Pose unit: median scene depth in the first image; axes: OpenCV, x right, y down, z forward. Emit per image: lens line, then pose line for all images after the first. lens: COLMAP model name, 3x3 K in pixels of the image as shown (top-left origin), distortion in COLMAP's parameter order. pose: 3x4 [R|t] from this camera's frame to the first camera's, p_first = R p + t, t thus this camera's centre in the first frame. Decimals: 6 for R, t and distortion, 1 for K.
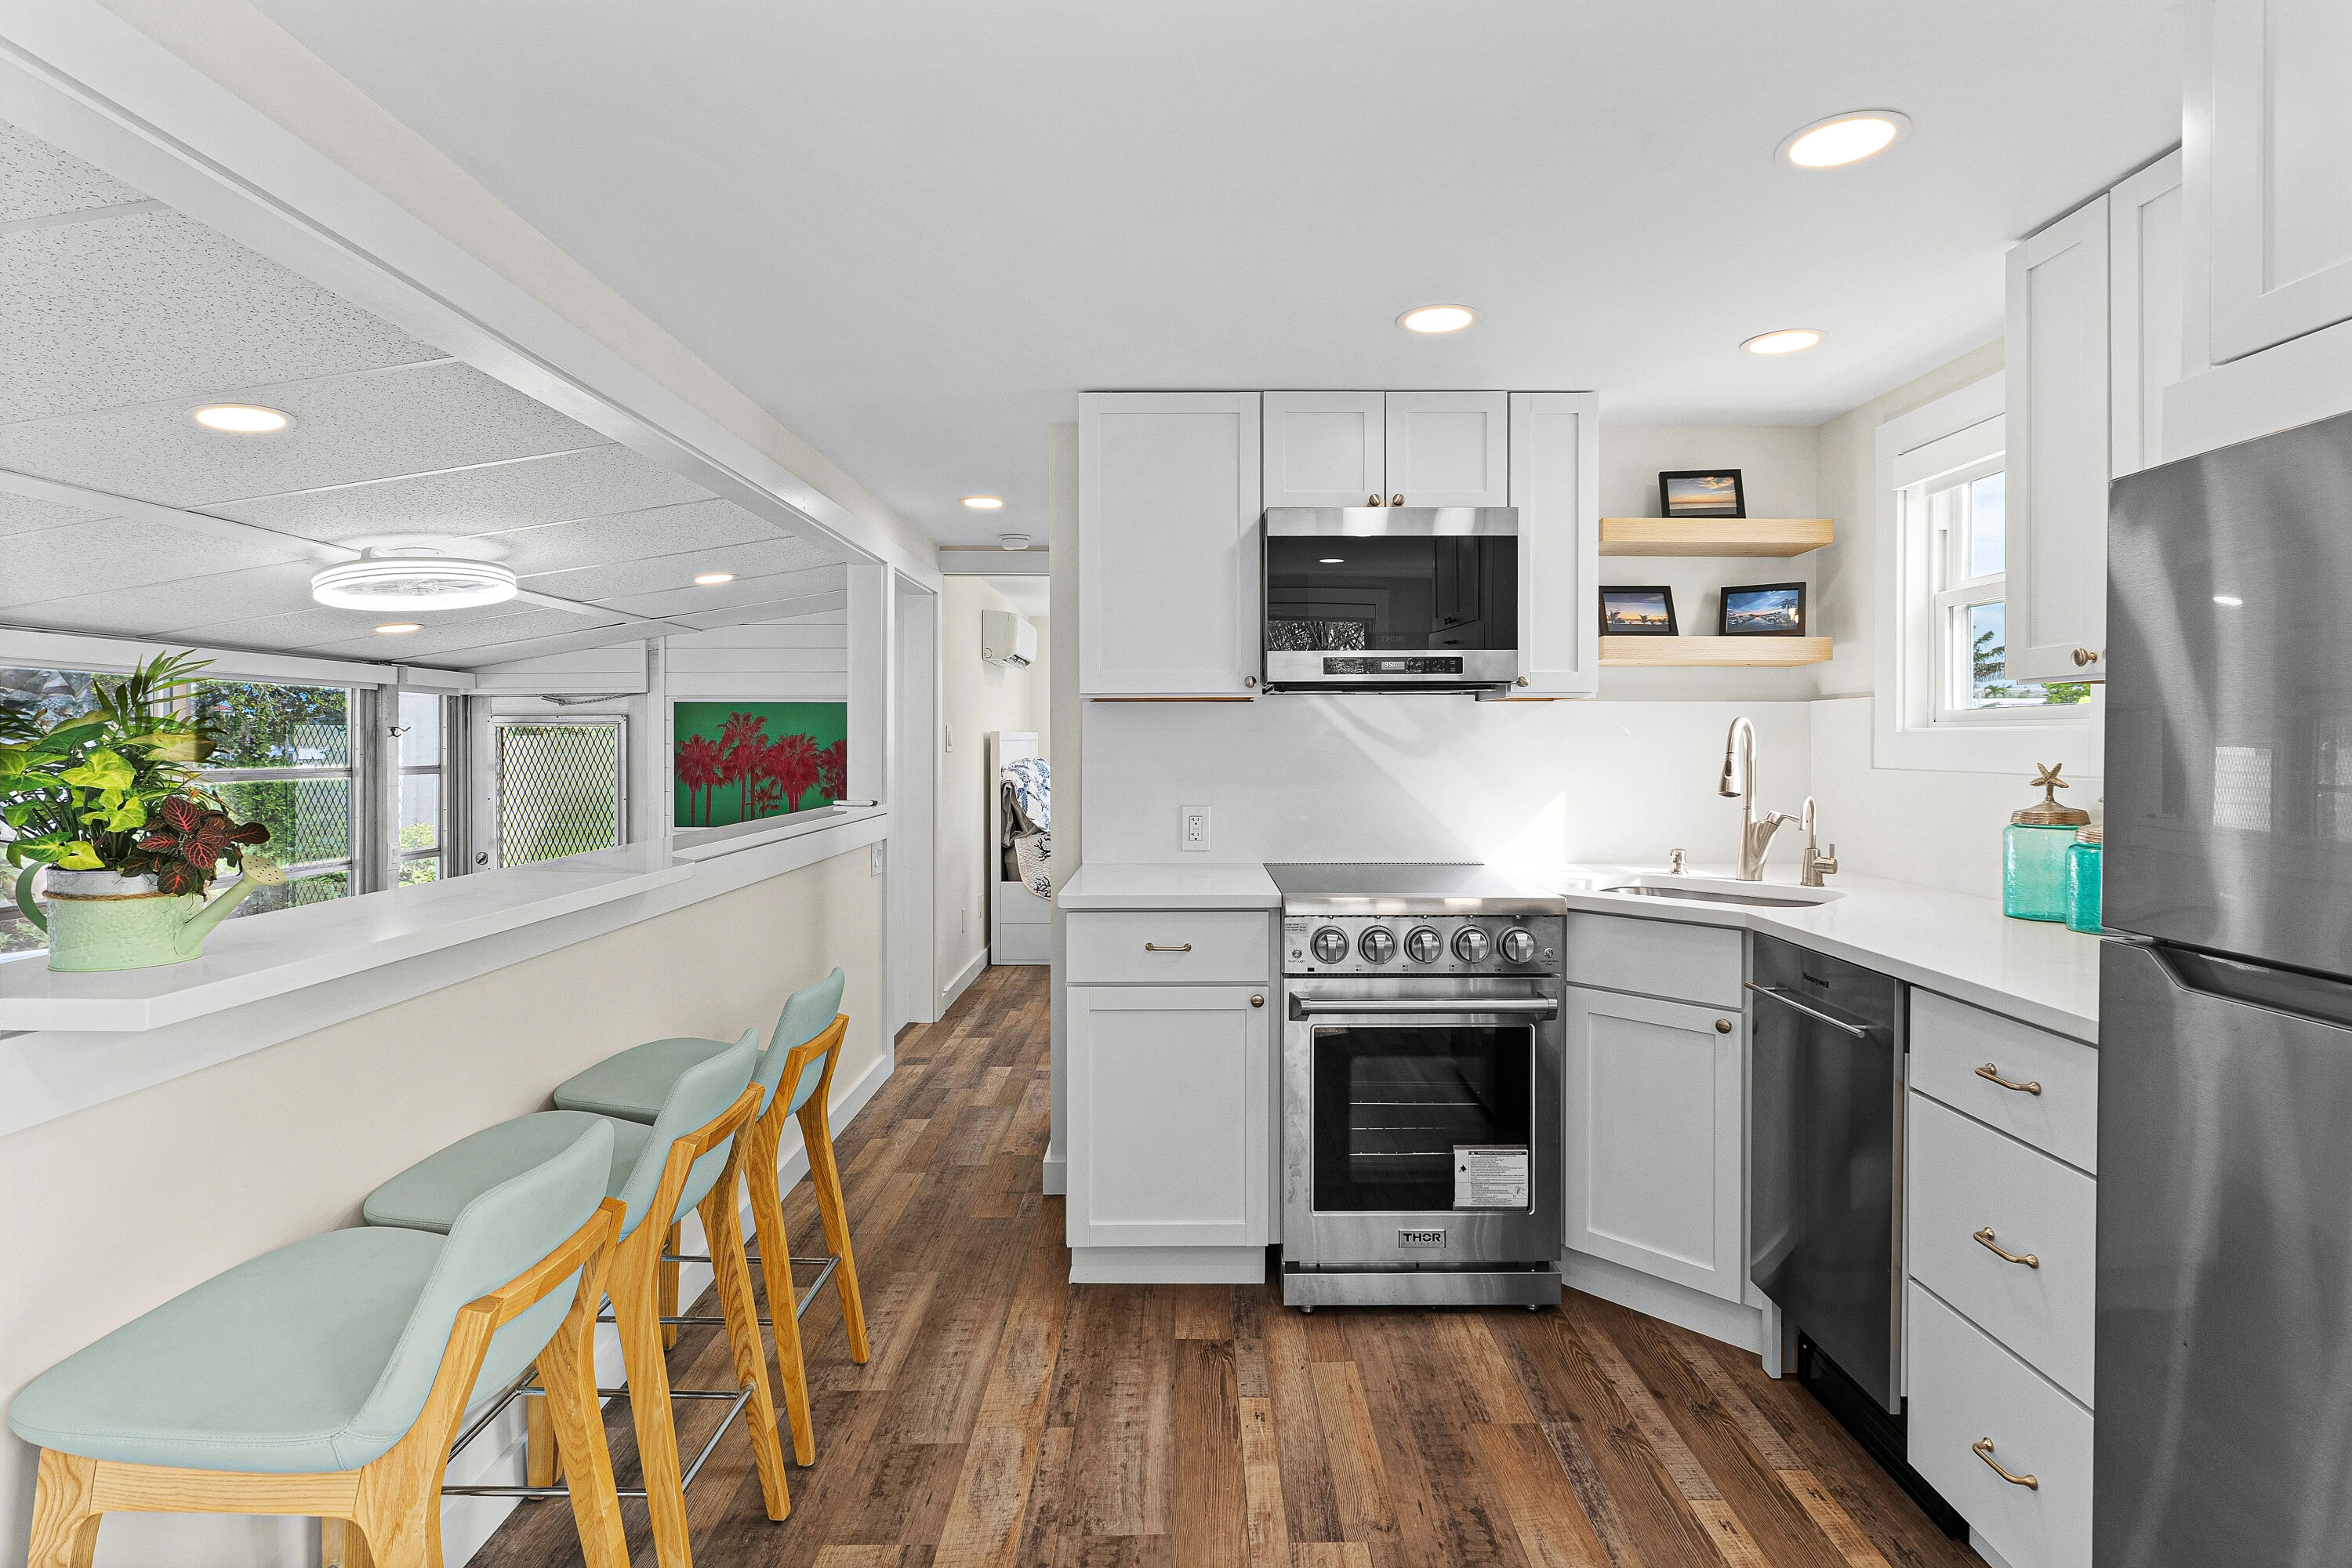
lens RADIAL K [[1169.1, 0, 1194.3], [0, 1169.1, 749.9], [0, 0, 1]] dist [0.012781, -0.000130]
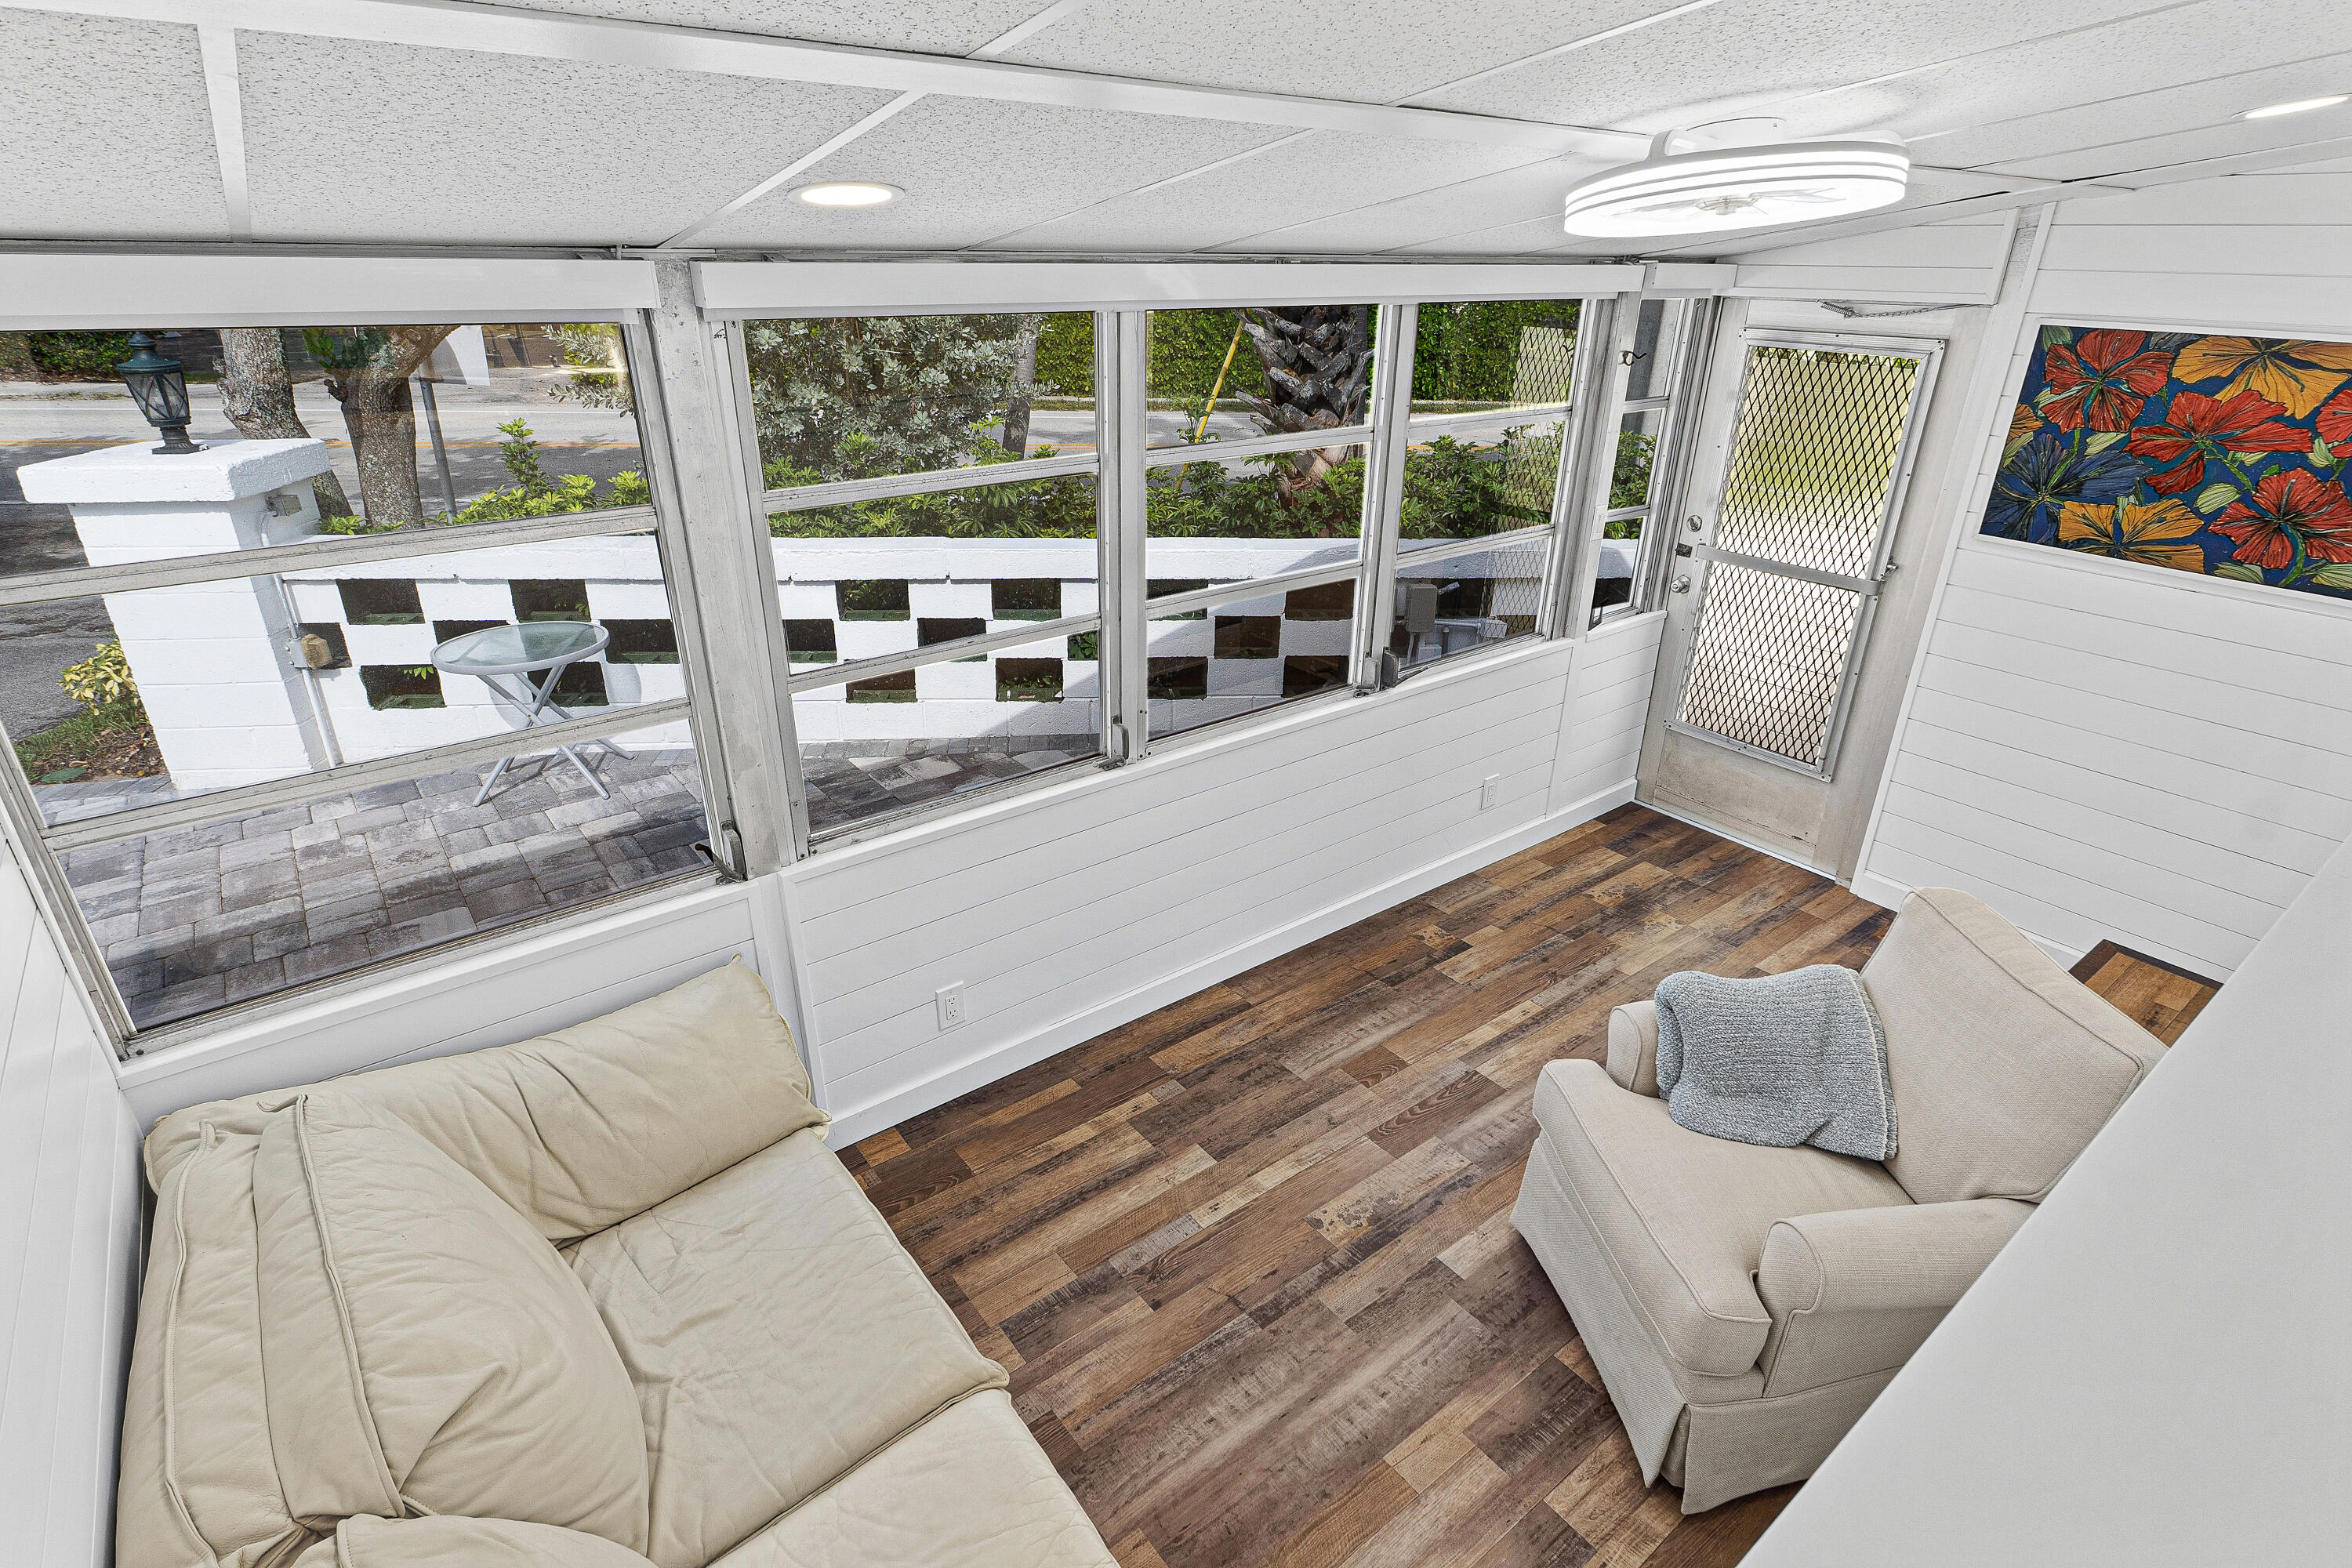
lens RADIAL K [[1169.1, 0, 1194.3], [0, 1169.1, 749.9], [0, 0, 1]] dist [0.012781, -0.000130]
pose [[0.613039, 0.325084, -0.720072, -0.444158], [-0.023114, 0.918412, 0.394949, -0.149909], [0.789715, -0.225475, 0.570536, 0.577071]]
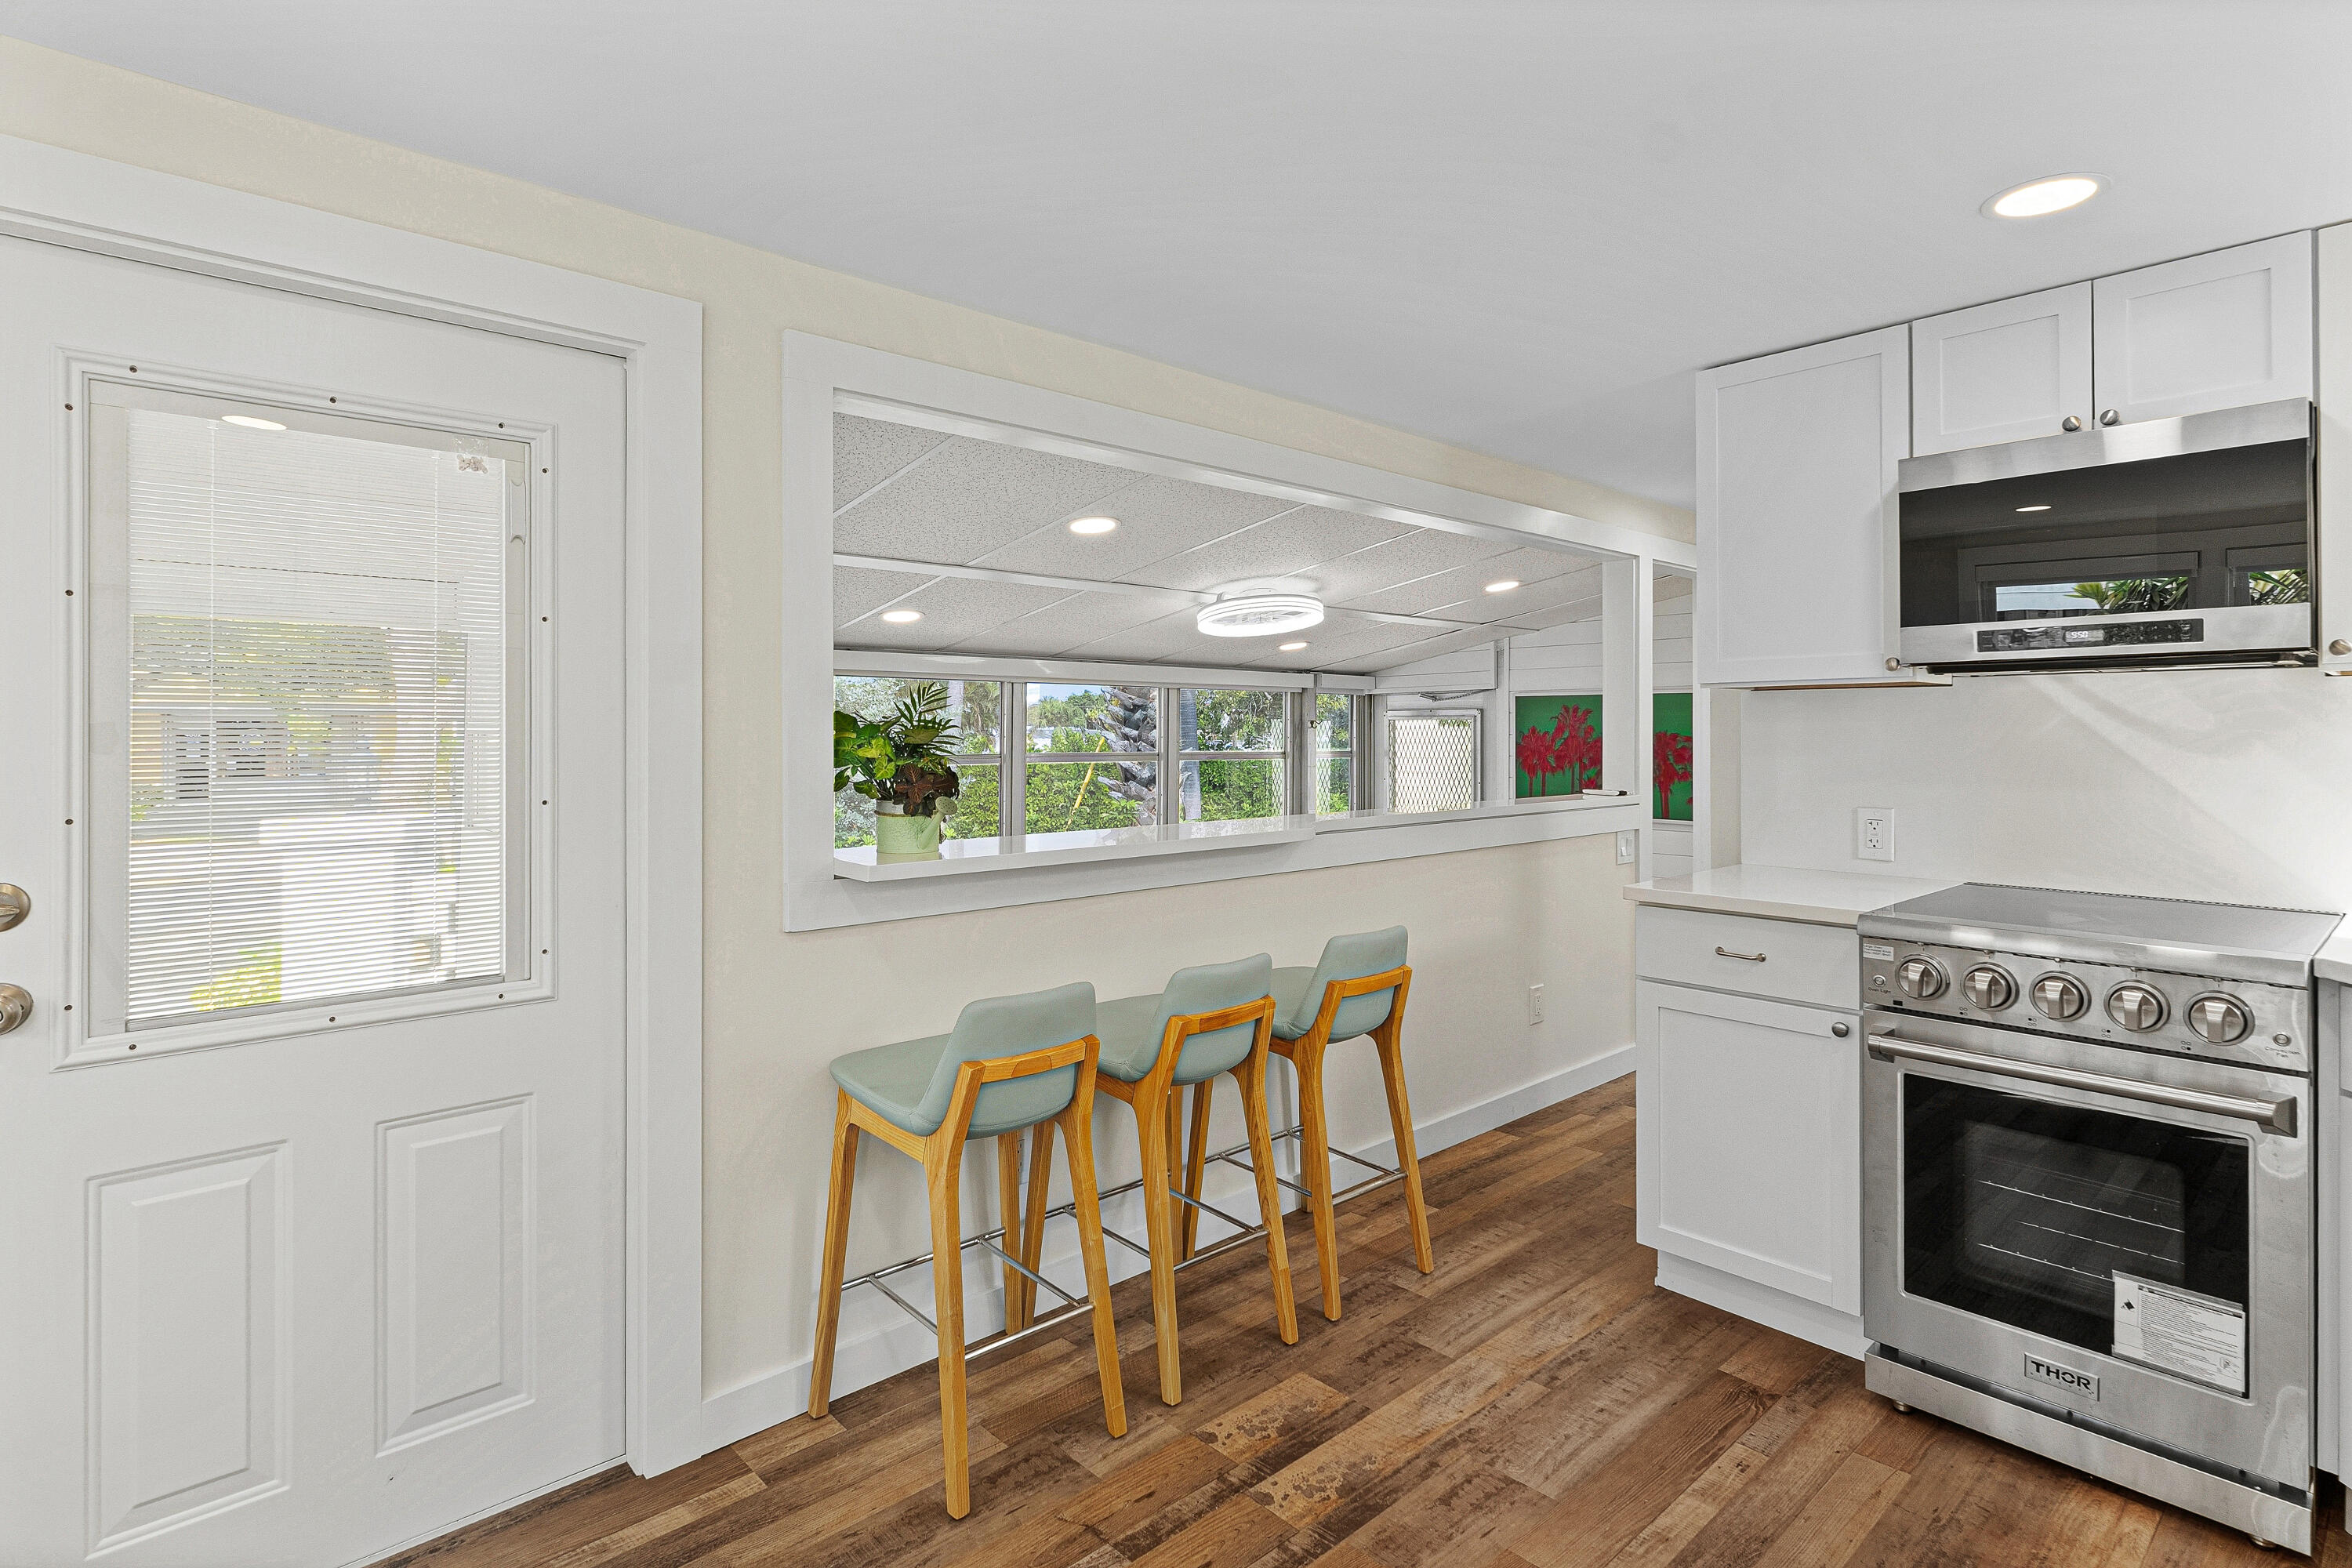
lens RADIAL K [[1186.0, 0, 1178.8], [0, 1186.0, 732.1], [0, 0, 1]] dist [0.015874, -0.000256]
pose [[0.668059, 0.001897, -0.744106, 0.385244], [-0.007090, 0.999968, -0.003816, -0.001736], [0.744074, 0.007826, 0.668051, 0.032342]]
